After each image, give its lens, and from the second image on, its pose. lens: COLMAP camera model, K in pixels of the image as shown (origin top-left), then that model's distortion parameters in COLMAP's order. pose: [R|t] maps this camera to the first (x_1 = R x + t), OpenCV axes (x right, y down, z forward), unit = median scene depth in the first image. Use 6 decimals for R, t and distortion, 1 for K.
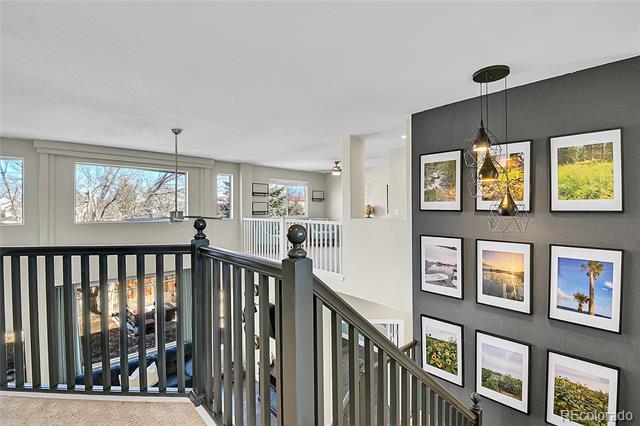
lens RADIAL K [[284.4, 0, 317.7], [0, 284.4, 211.8], [0, 0, 1]] dist [0.019421, -0.000434]
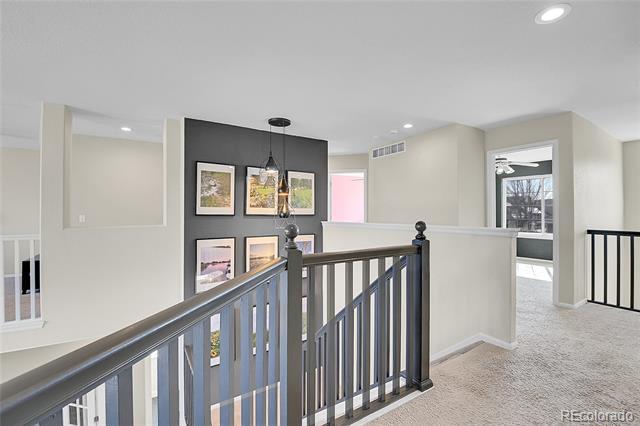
lens RADIAL K [[284.4, 0, 318.7], [0, 284.4, 213.2], [0, 0, 1]] dist [0.019421, -0.000434]
pose [[0.215845, -0.003411, 0.976422, -0.596911], [0.009833, 0.999951, 0.001319, -0.009921], [-0.976378, 0.009316, 0.215868, 0.376005]]
